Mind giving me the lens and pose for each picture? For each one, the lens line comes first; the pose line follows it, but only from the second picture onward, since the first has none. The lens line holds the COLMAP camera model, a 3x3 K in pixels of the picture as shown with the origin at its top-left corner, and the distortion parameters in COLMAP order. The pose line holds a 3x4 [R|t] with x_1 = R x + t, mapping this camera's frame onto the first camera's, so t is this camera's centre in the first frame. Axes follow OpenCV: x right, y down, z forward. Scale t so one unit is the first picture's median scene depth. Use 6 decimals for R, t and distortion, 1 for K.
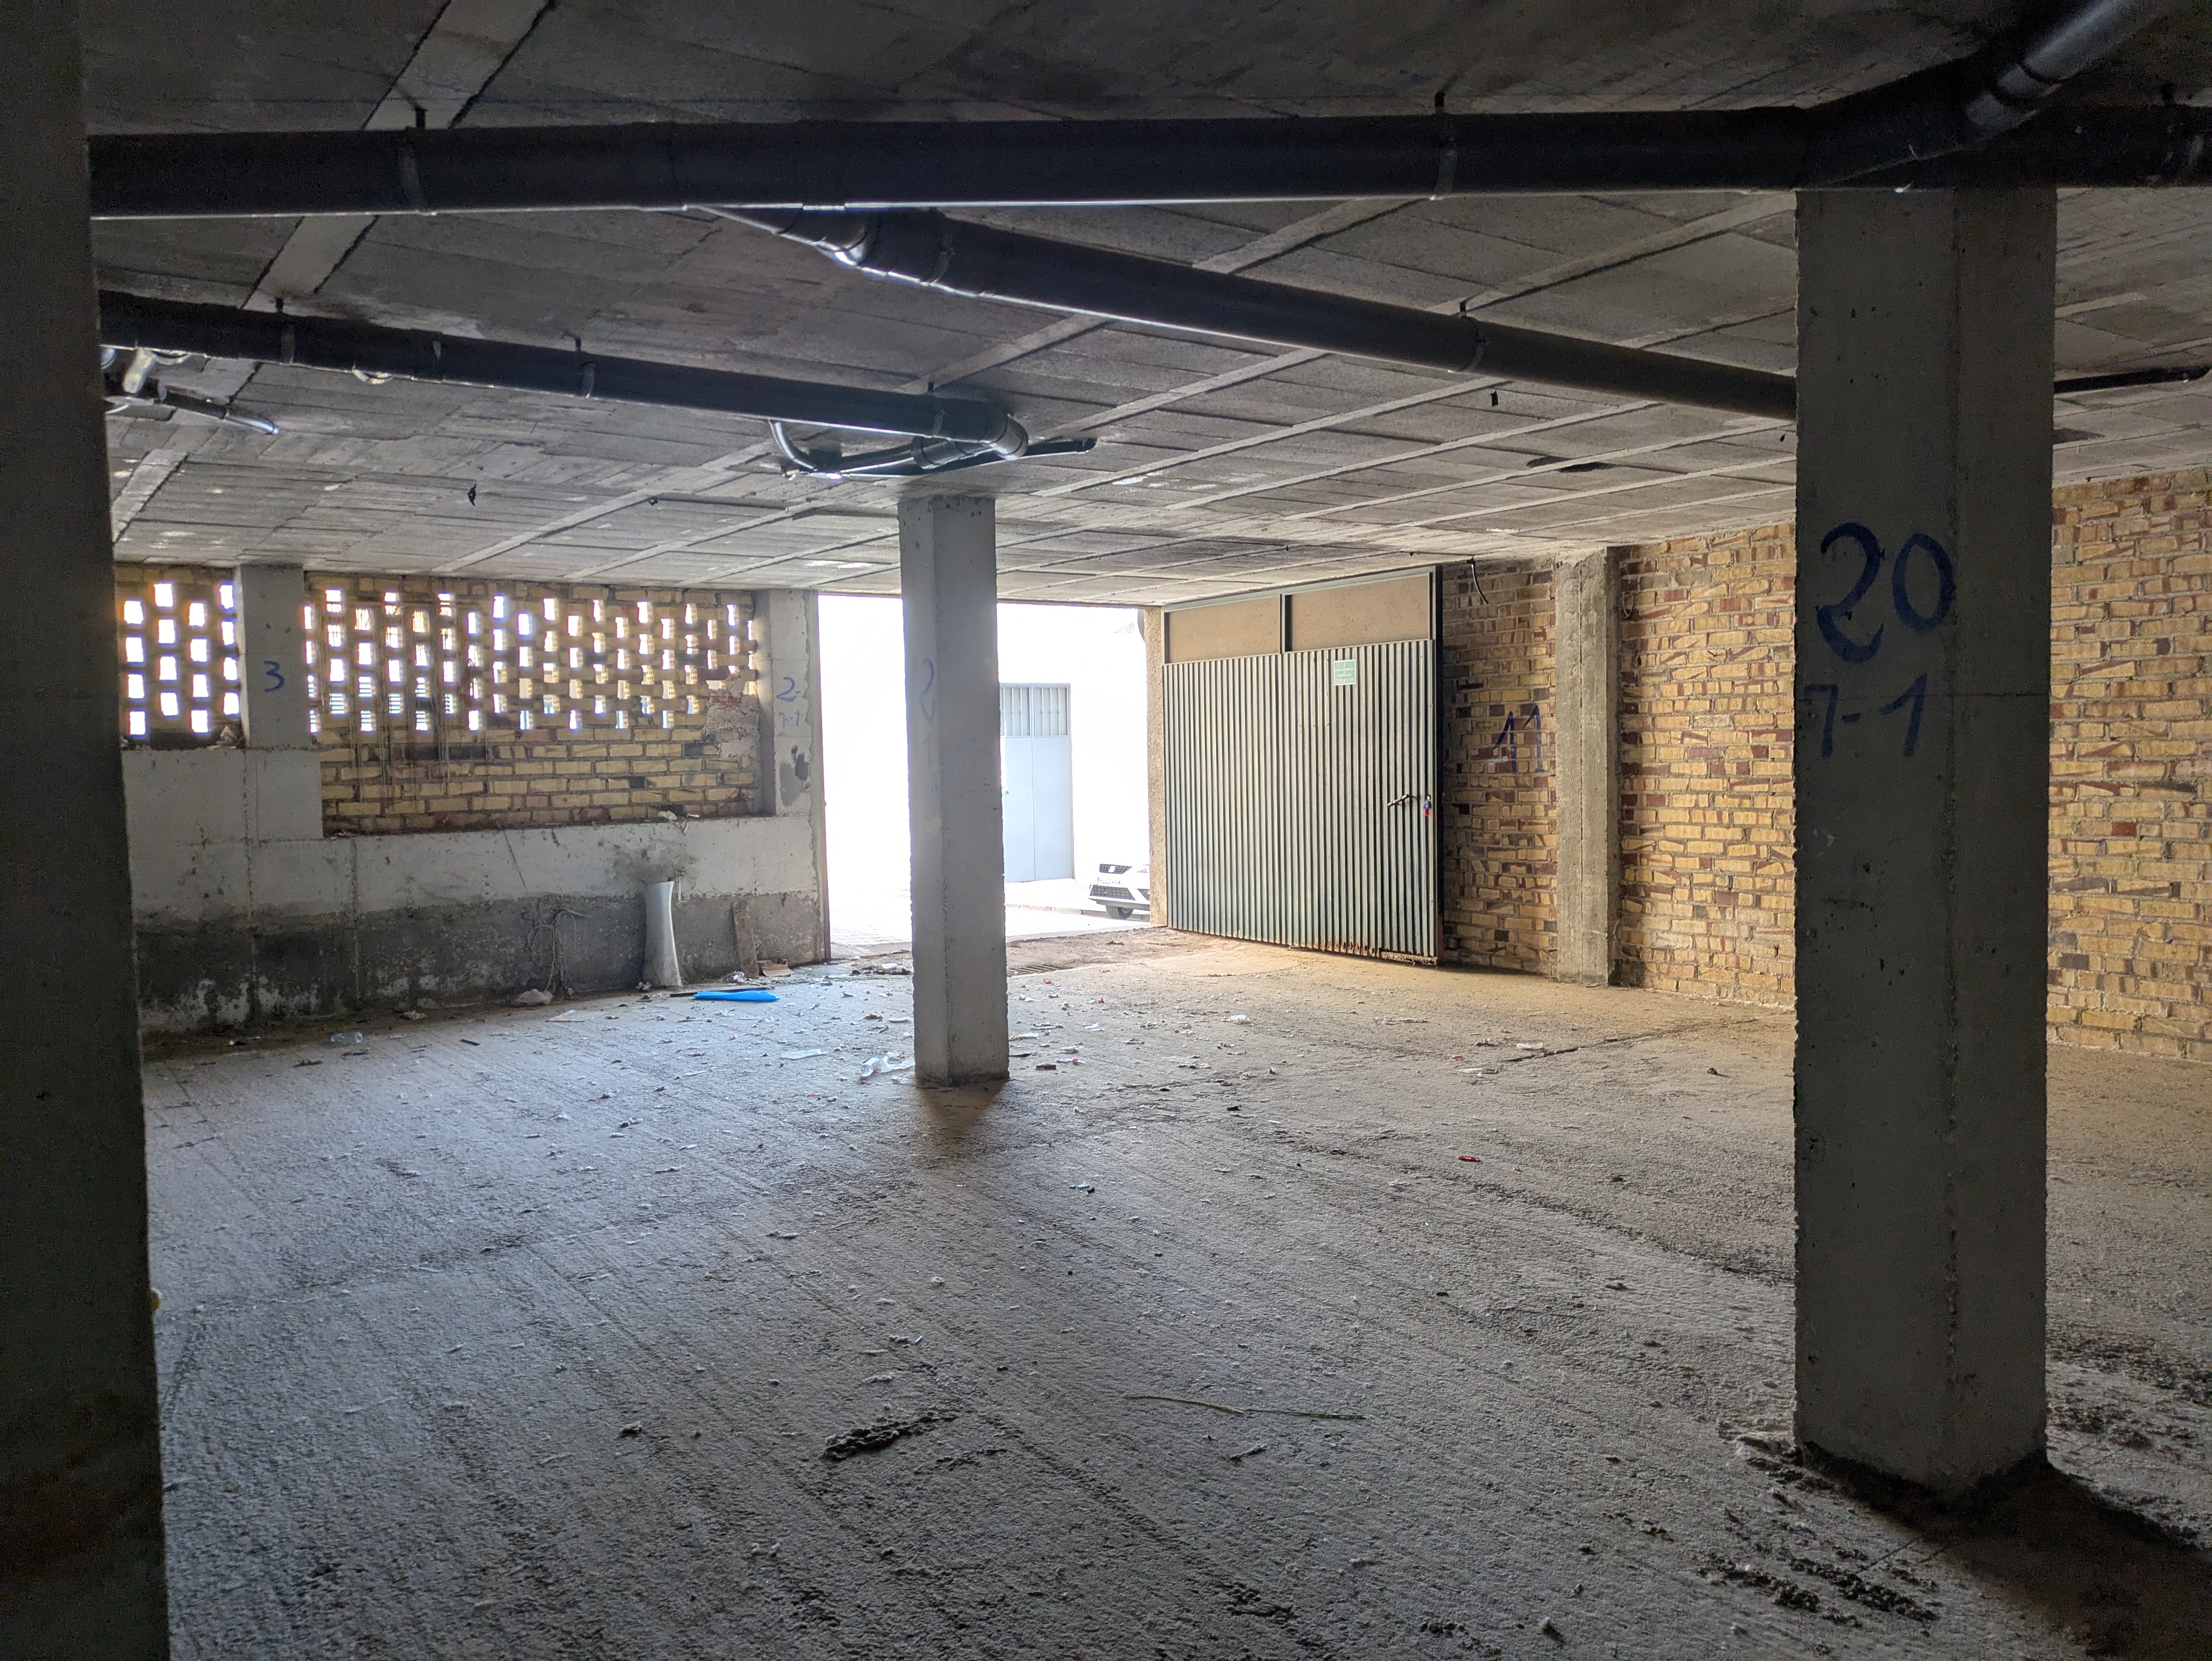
lens RADIAL K [[1627.0, 0, 1094.6], [0, 1627.0, 831.3], [0, 0, 1]] dist [0.066216, -0.058302]
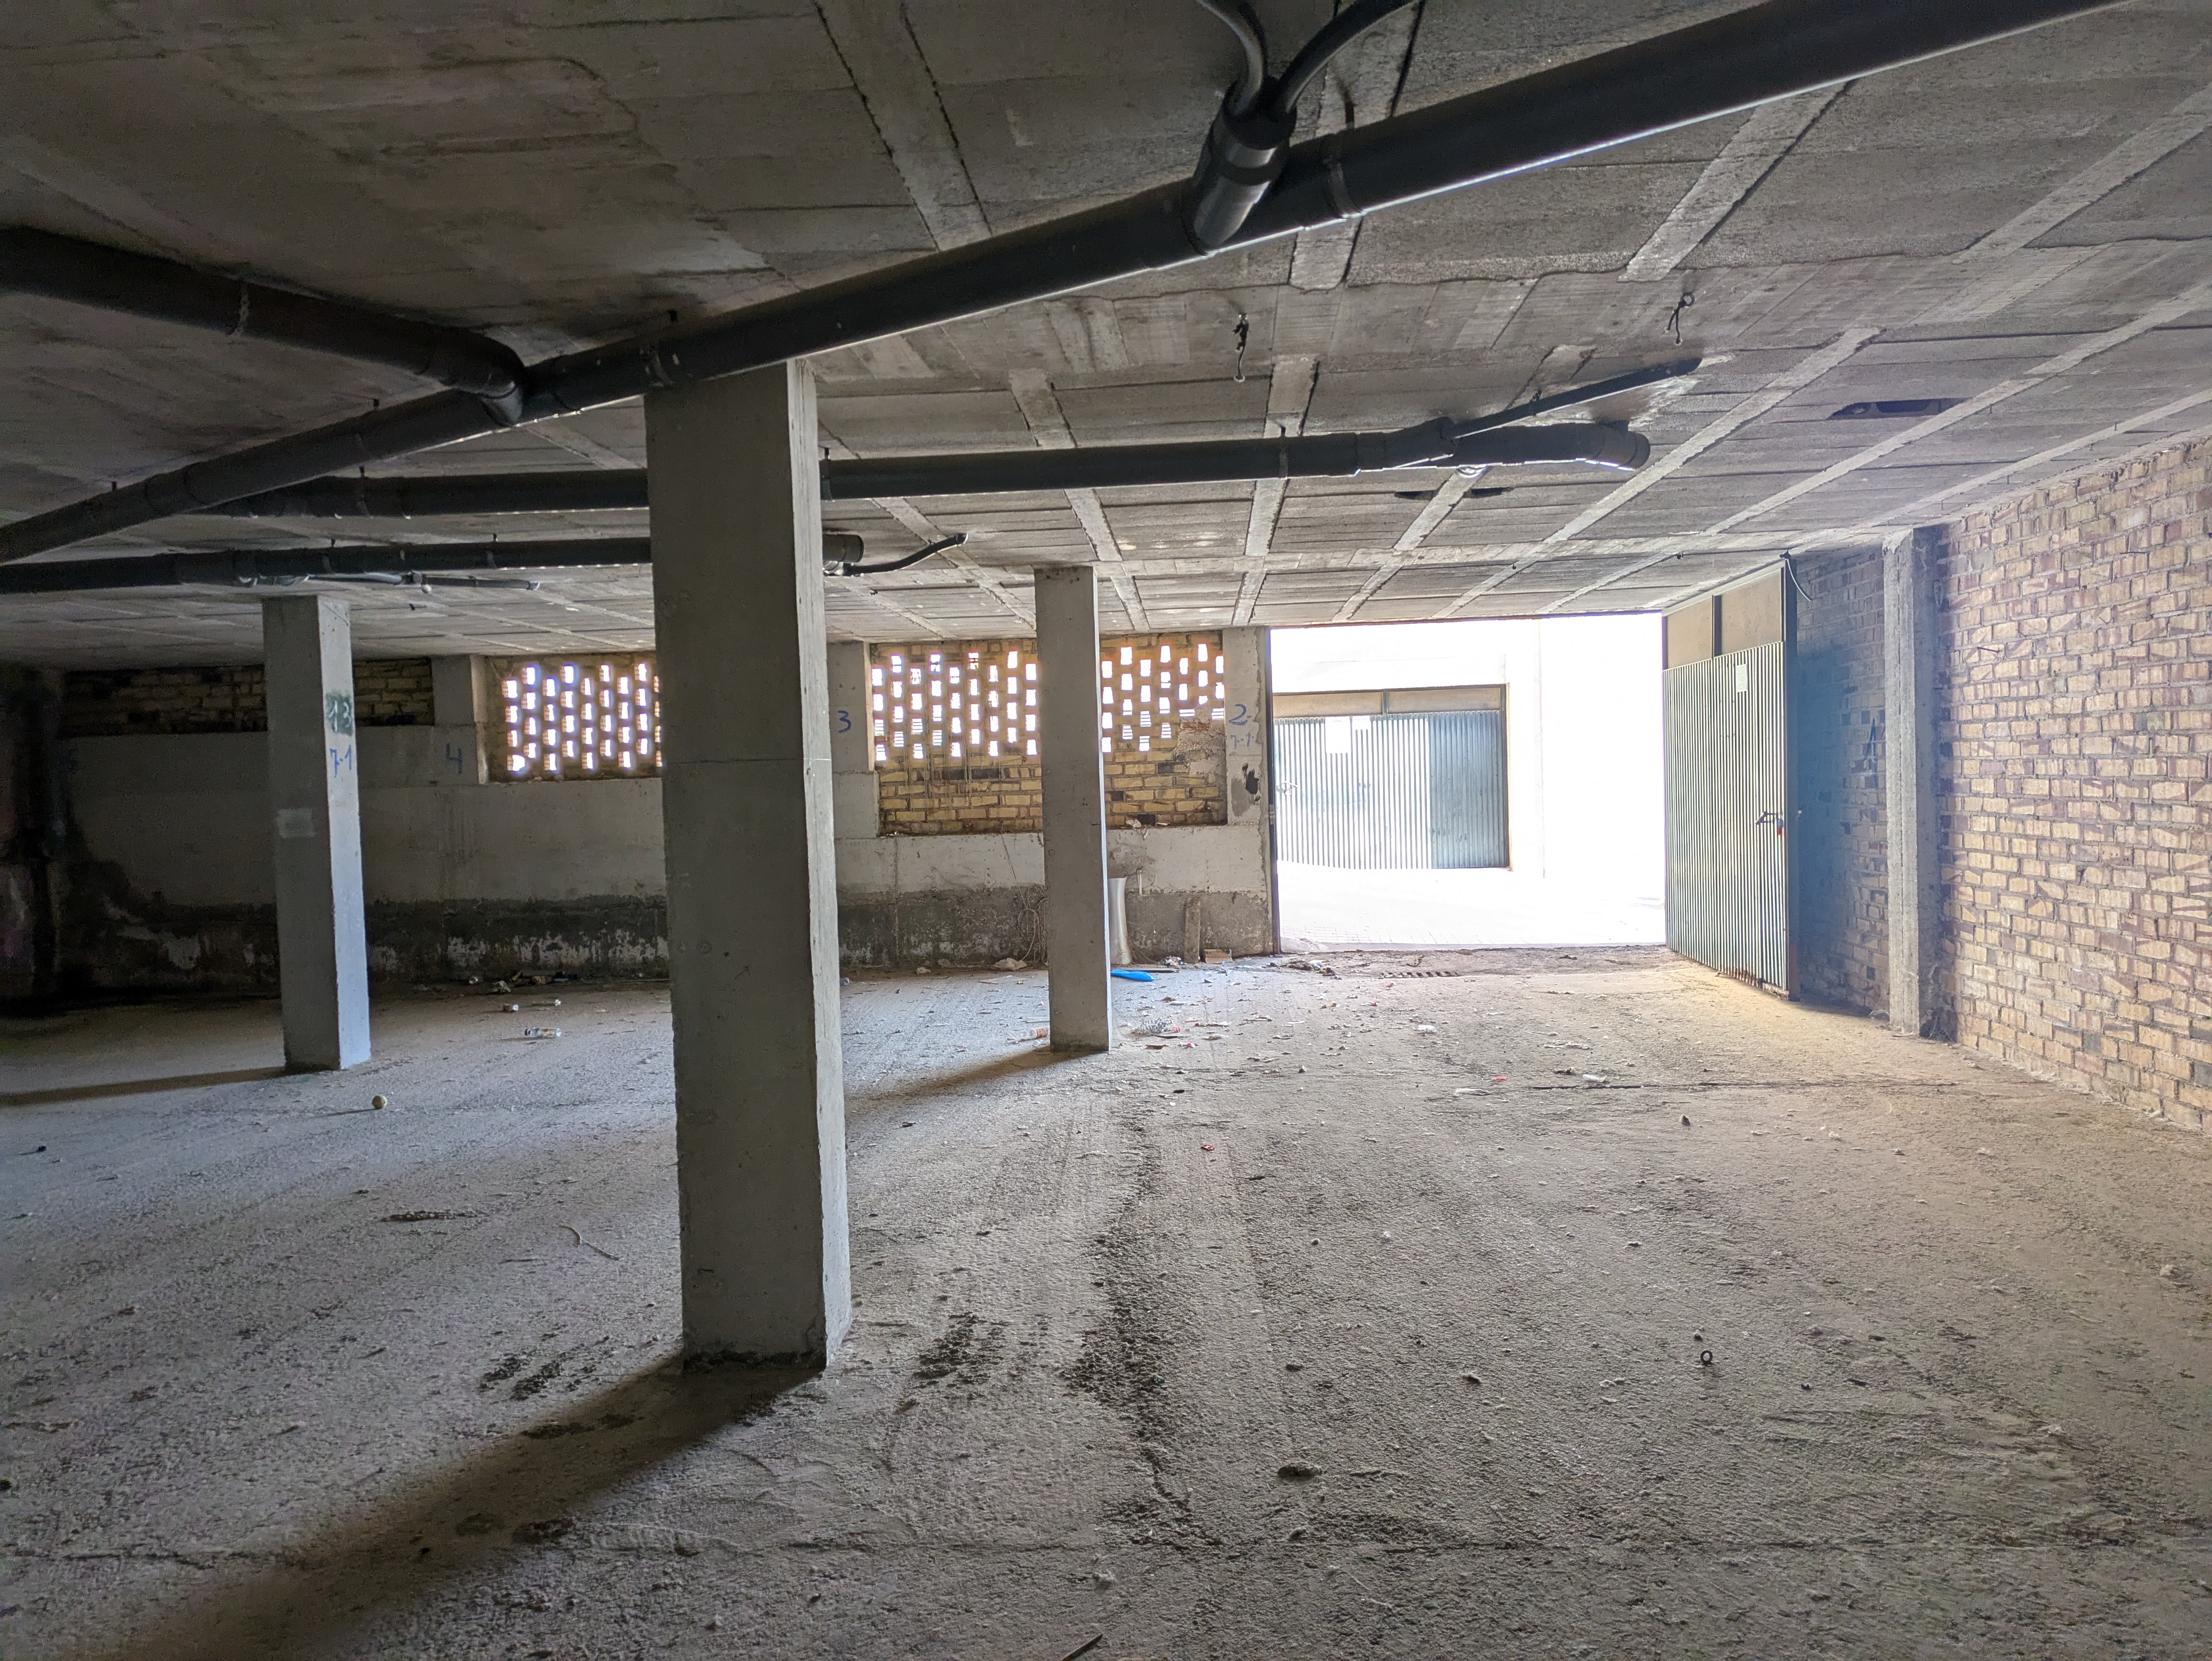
lens RADIAL K [[1627.0, 0, 1103.8], [0, 1627.0, 830.1], [0, 0, 1]] dist [0.066216, -0.058302]
pose [[0.779594, 0.016375, -0.626071, 0.503809], [-0.016273, 0.999850, 0.005889, -0.012235], [0.626074, 0.005597, 0.779744, 0.052184]]
